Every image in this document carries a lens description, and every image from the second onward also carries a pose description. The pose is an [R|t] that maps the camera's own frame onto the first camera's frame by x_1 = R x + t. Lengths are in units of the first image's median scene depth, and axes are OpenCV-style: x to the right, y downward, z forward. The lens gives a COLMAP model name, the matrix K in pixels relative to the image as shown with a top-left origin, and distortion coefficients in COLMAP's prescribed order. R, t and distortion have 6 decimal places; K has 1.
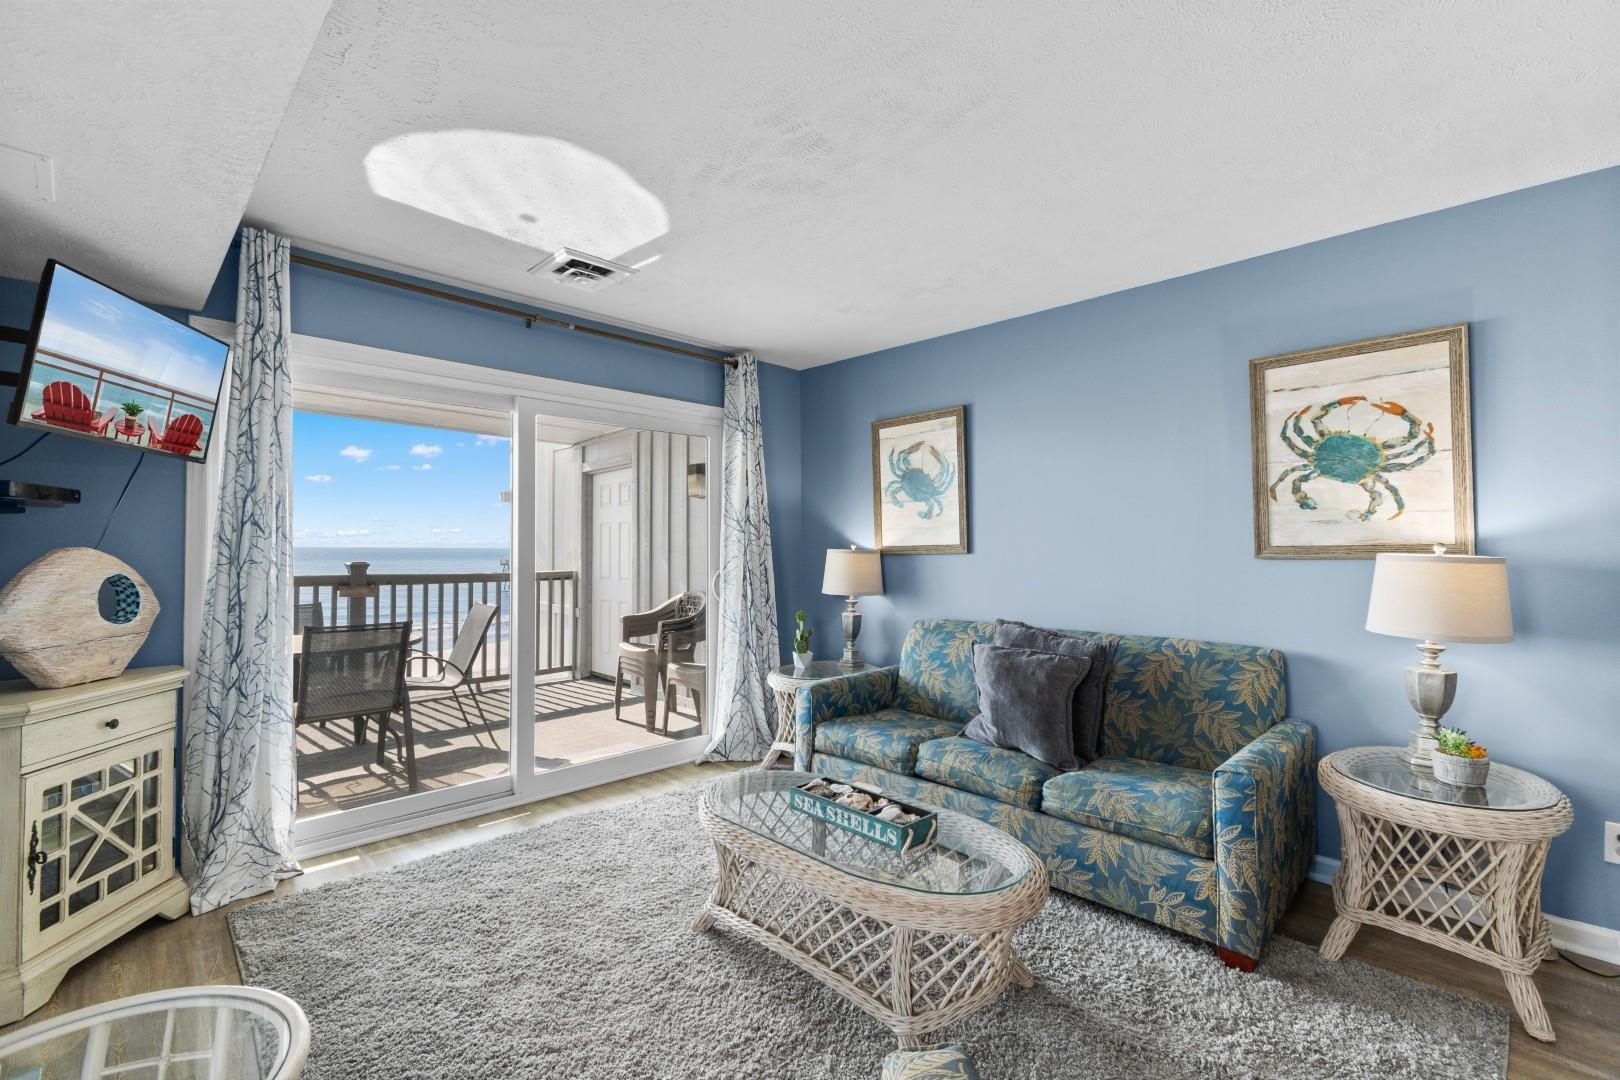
lens RADIAL K [[712.8, 0, 810.8], [0, 712.8, 535.0], [0, 0, 1]] dist [0.006476, -0.001418]
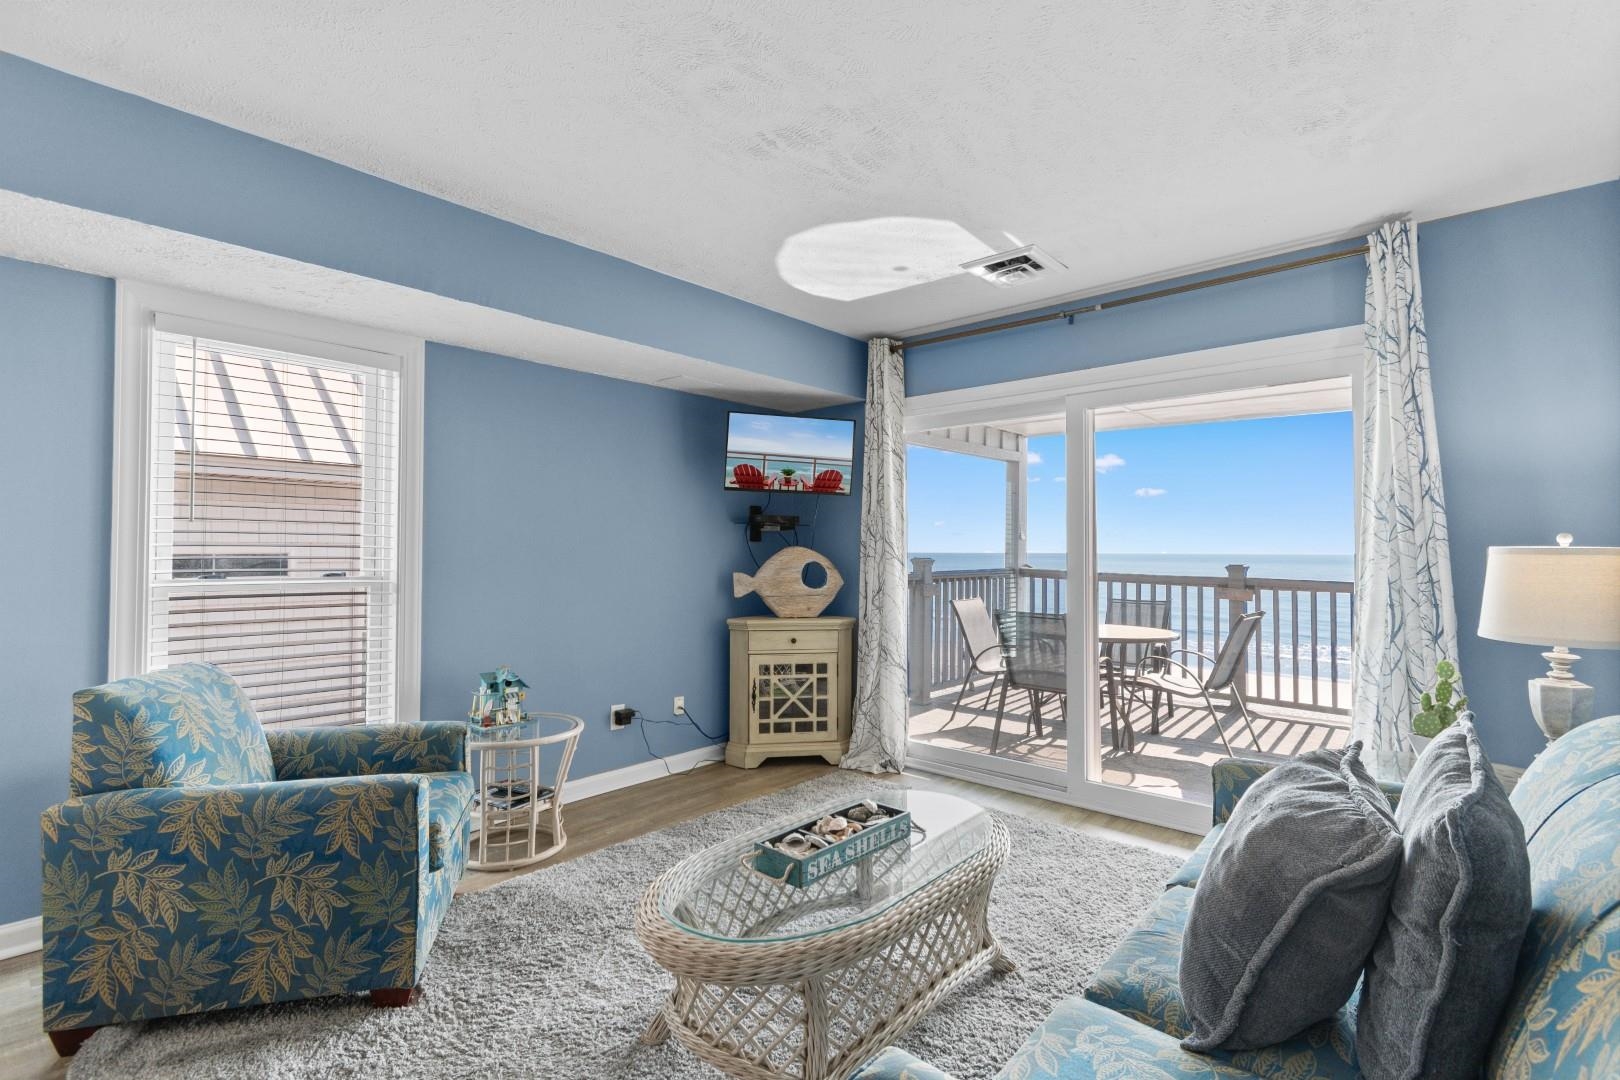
lens RADIAL K [[762.7, 0, 808.2], [0, 762.7, 536.2], [0, 0, 1]] dist [0.004970, -0.002023]
pose [[0.061331, -0.021333, -0.997889, 0.801904], [0.014816, 0.999681, -0.020461, 0.024711], [0.998008, -0.013530, 0.061628, 0.719995]]
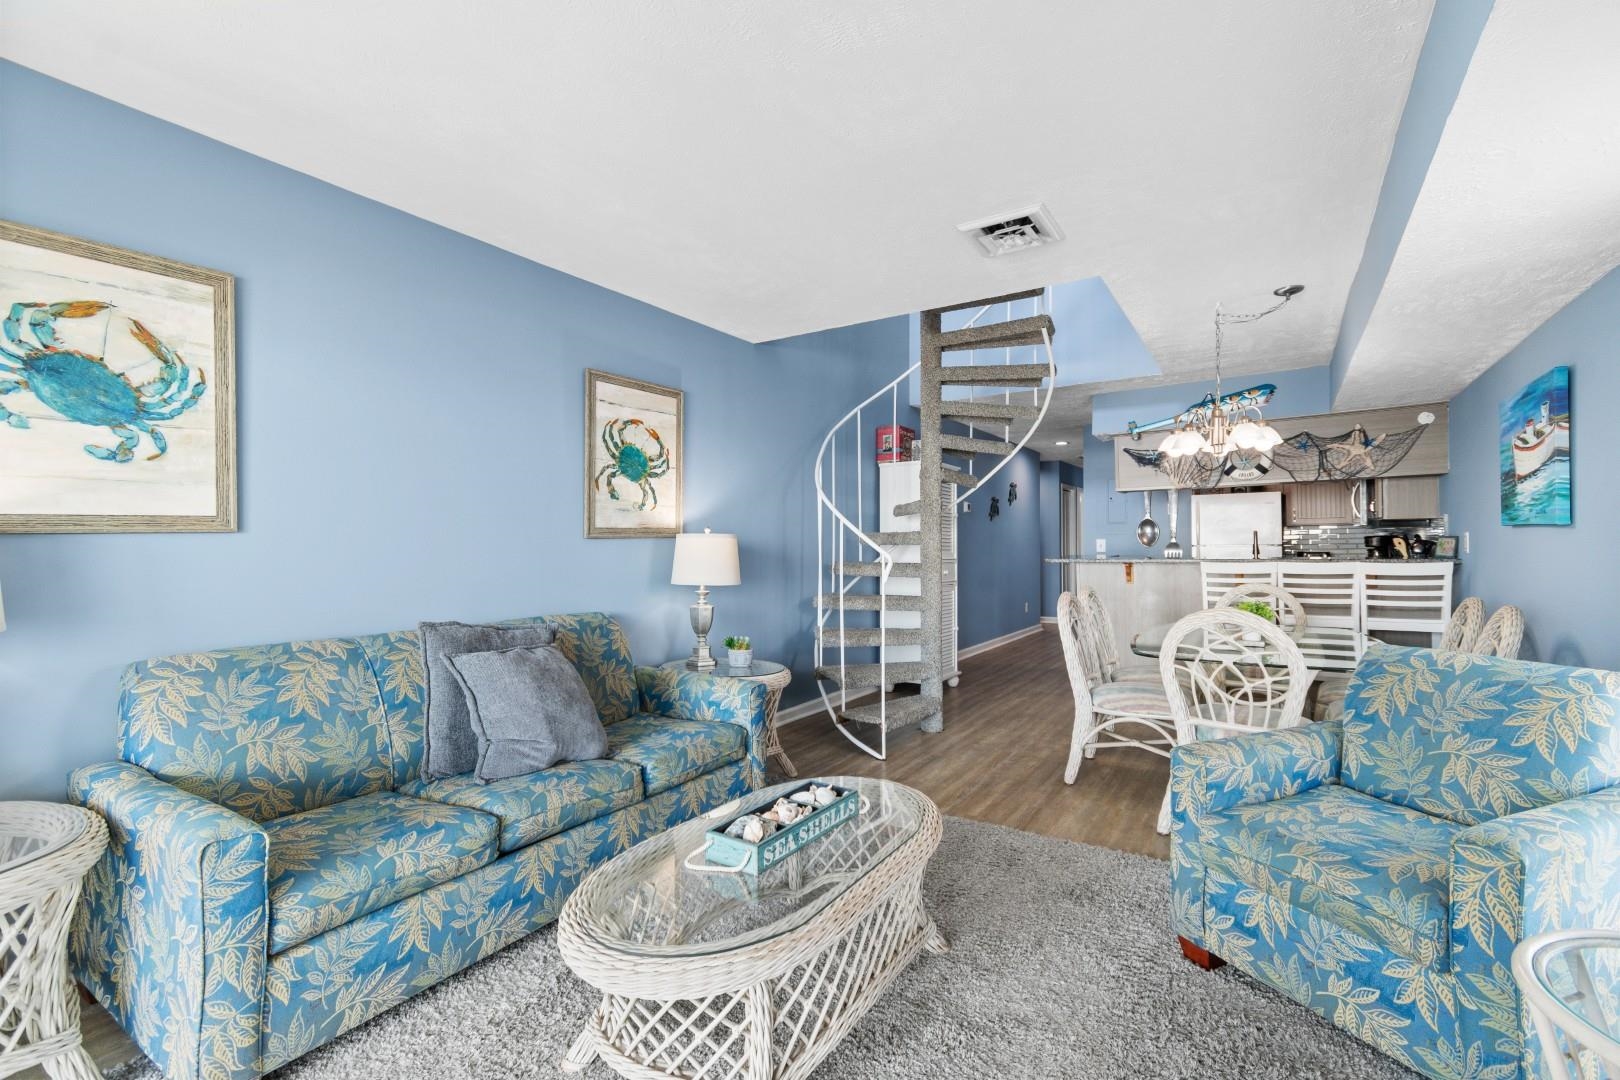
lens RADIAL K [[712.8, 0, 805.9], [0, 712.8, 540.0], [0, 0, 1]] dist [0.006476, -0.001418]
pose [[-0.202985, 0.002294, 0.979179, -0.618642], [-0.017088, 0.999837, -0.005885, 0.038218], [-0.979033, -0.017927, -0.202913, 0.915325]]
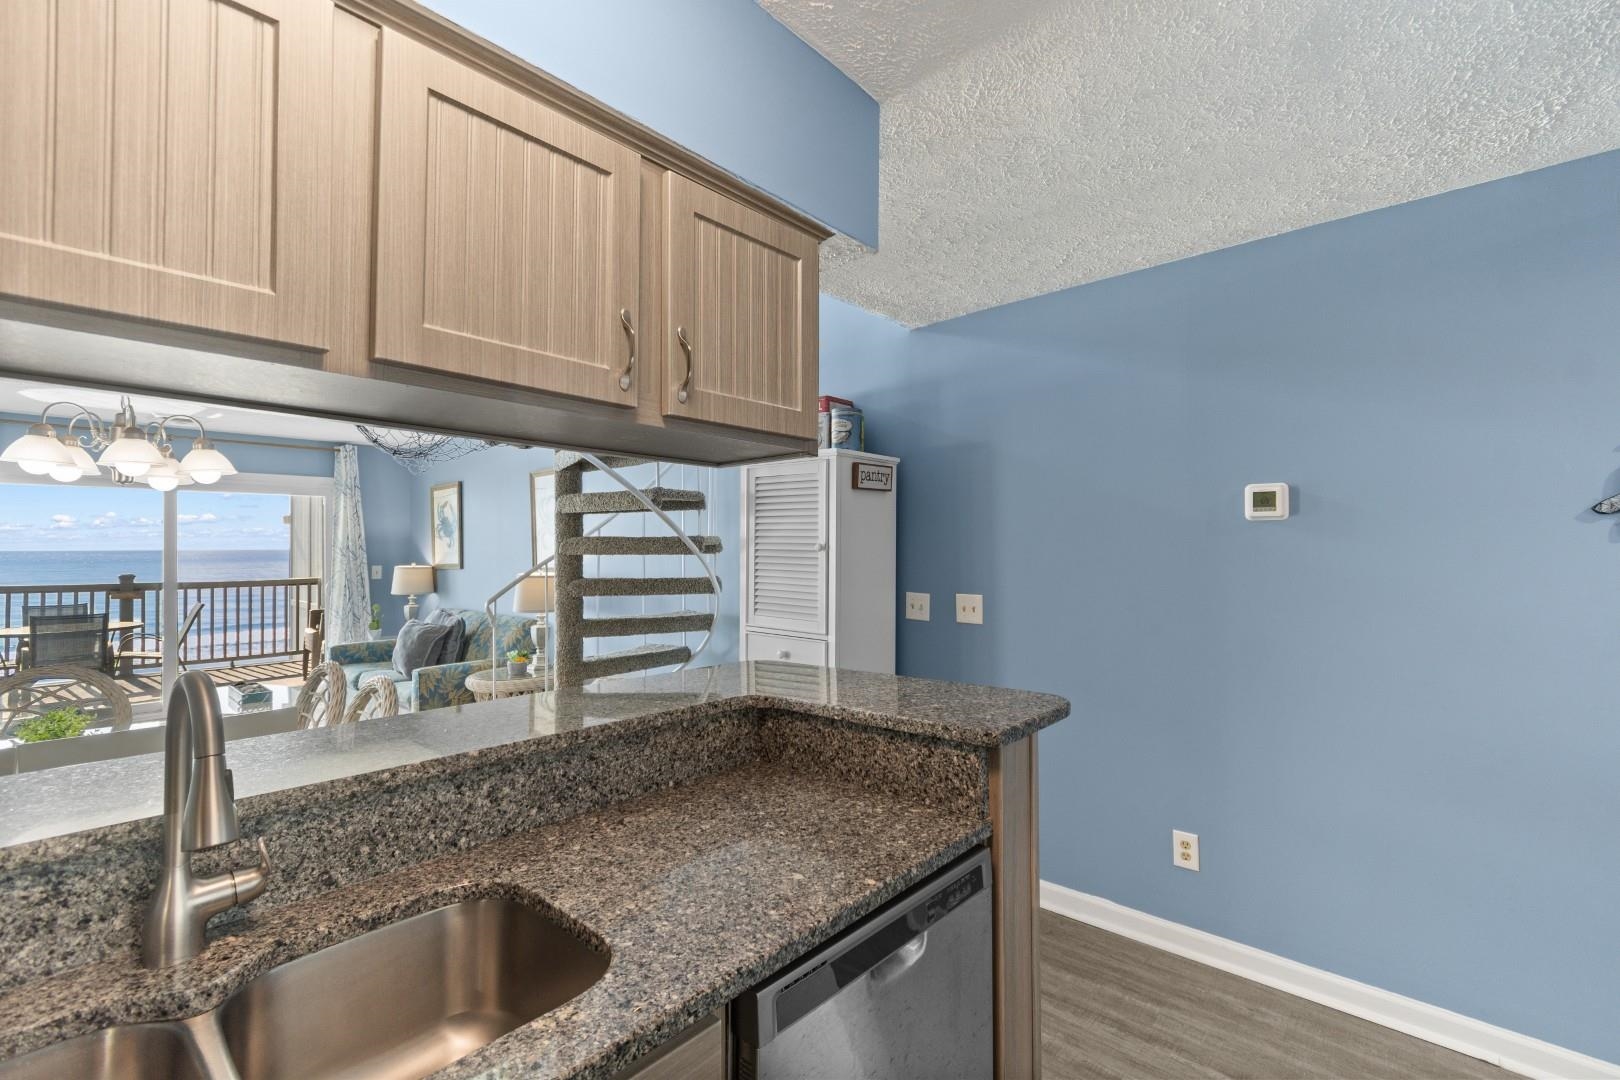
lens RADIAL K [[712.8, 0, 808.5], [0, 712.8, 536.7], [0, 0, 1]] dist [0.006476, -0.001418]
pose [[0.998247, -0.005561, 0.058923, 1.303912], [0.005244, 0.999971, 0.005541, -0.077094], [-0.058952, -0.005223, 0.998247, -1.017491]]
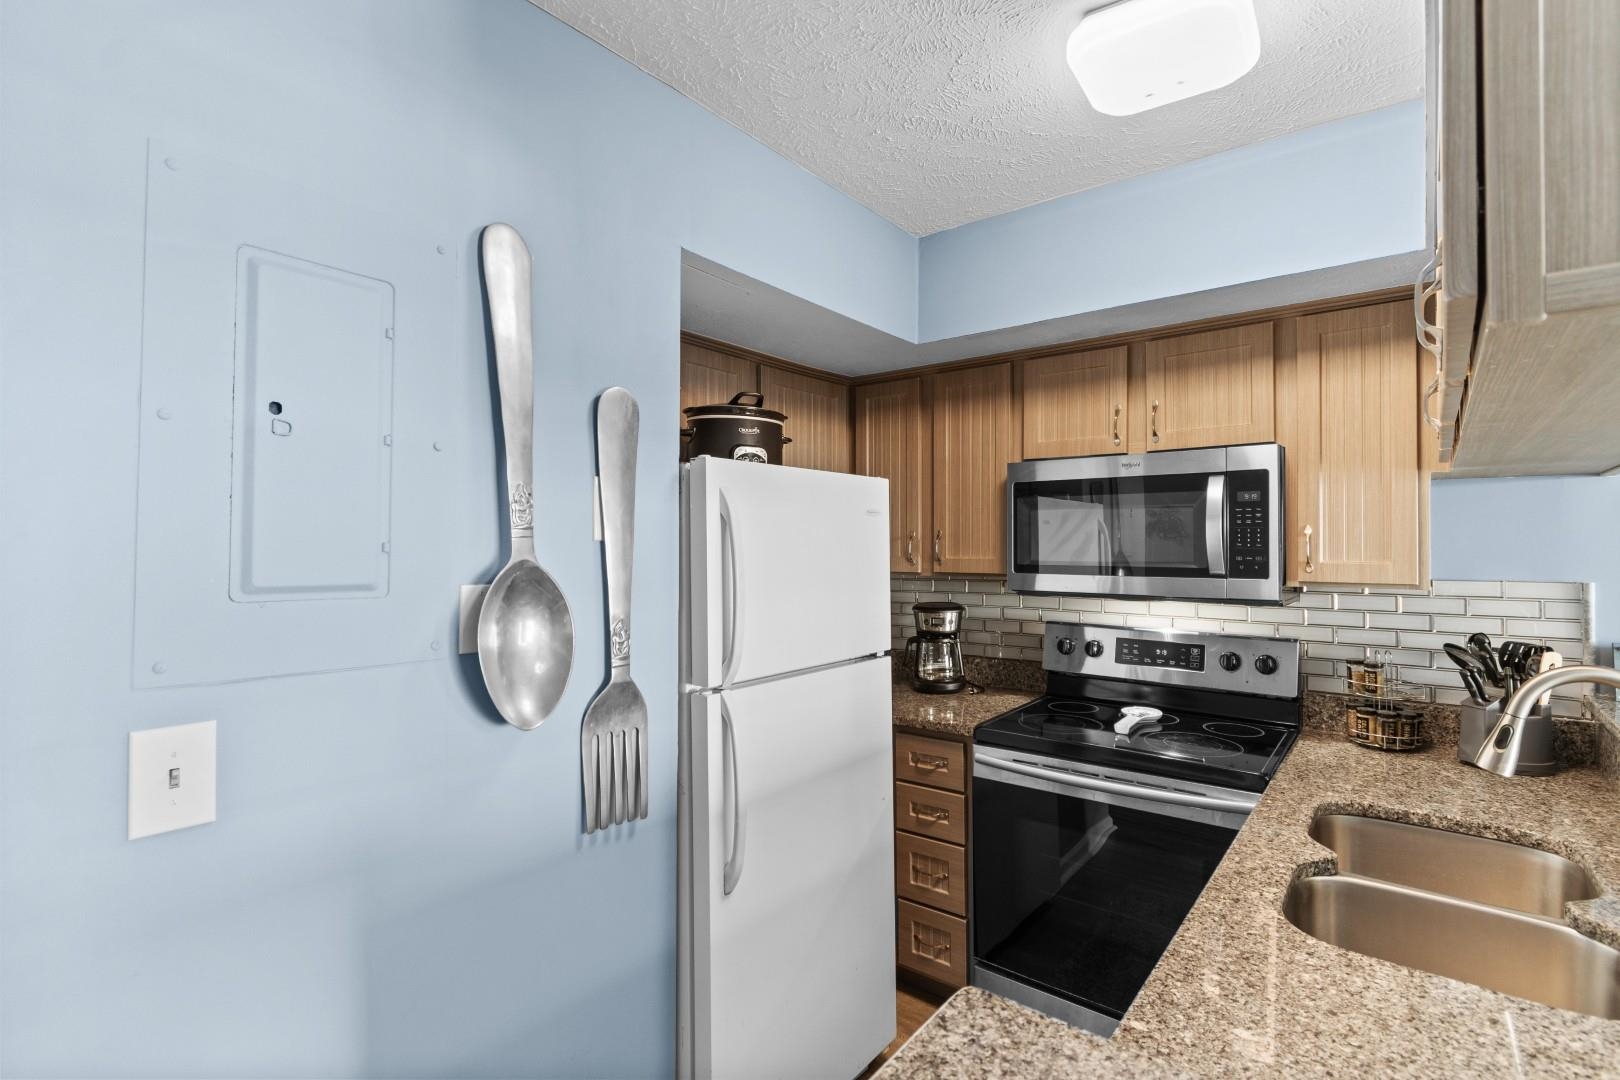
lens RADIAL K [[762.7, 0, 831.4], [0, 762.7, 536.9], [0, 0, 1]] dist [0.004970, -0.002023]
pose [[-0.992129, -0.008221, -0.124950, 1.524229], [-0.003547, 0.999287, -0.037577, -0.072421], [0.125170, -0.036838, -0.991451, -0.327670]]
